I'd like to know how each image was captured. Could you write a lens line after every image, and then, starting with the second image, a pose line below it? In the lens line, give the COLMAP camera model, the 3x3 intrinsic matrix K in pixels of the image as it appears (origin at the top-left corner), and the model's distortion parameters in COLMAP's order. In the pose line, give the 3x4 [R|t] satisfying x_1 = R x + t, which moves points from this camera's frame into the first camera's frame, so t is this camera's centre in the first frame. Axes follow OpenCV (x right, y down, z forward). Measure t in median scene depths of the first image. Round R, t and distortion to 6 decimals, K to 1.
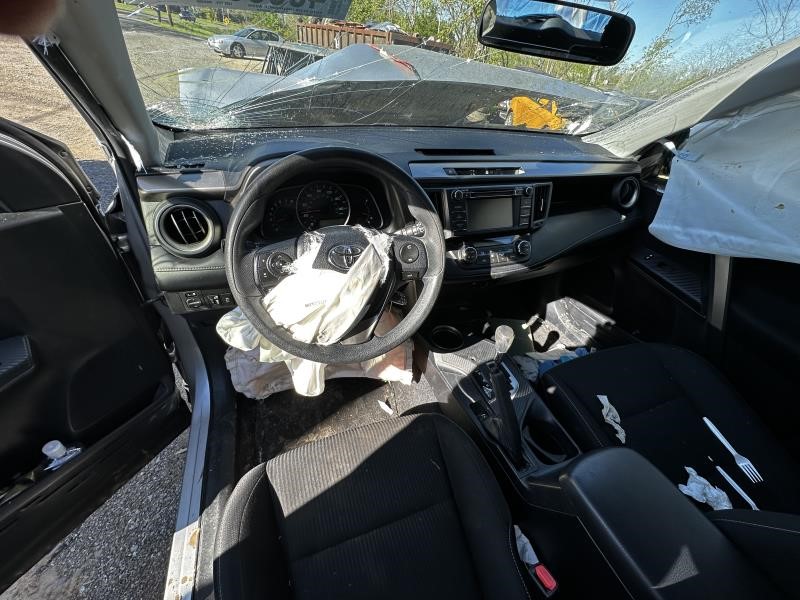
lens RADIAL K [[318.8, 0, 400.0], [0, 318.8, 300.0], [0, 0, 1]] dist [0.000308, 0.000077]
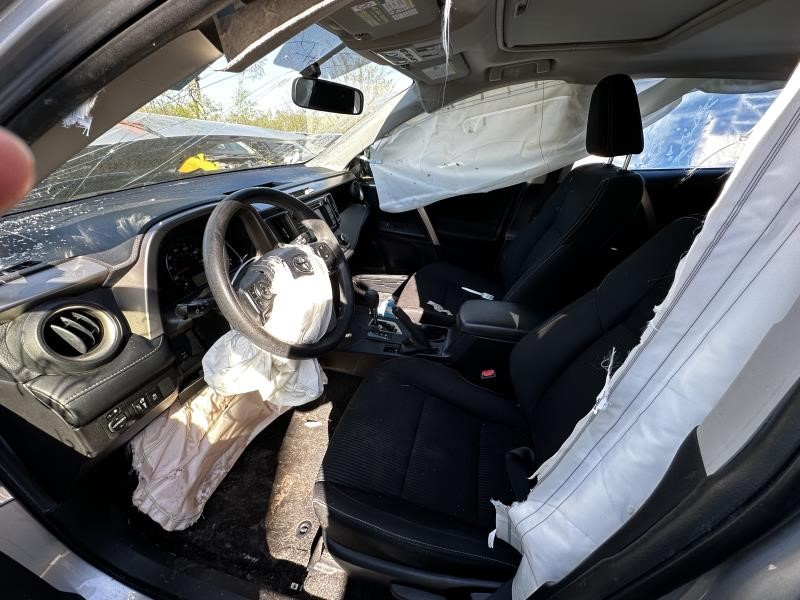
lens RADIAL K [[318.8, 0, 400.0], [0, 318.8, 300.0], [0, 0, 1]] dist [0.000308, 0.000077]
pose [[0.567688, -0.453890, 0.686814, -0.476449], [0.523158, 0.843059, 0.124728, 0.013584], [-0.635638, 0.288506, 0.716051, -0.056807]]
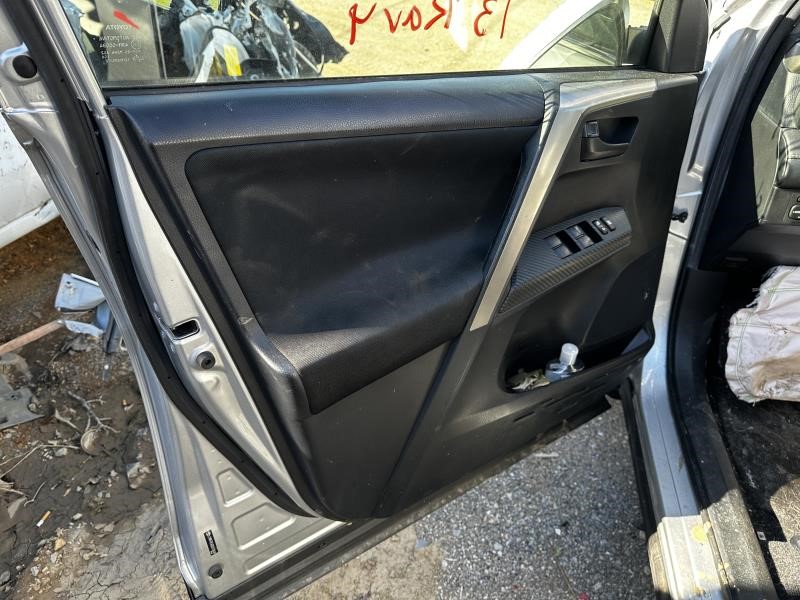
lens RADIAL K [[568.6, 0, 400.0], [0, 568.6, 300.0], [0, 0, 1]] dist [0.042449, -0.047585]
pose [[0.843797, 0.207817, -0.494791, -0.530416], [-0.259109, 0.965158, -0.036498, 0.360746], [0.469967, 0.159001, 0.868245, -0.394042]]
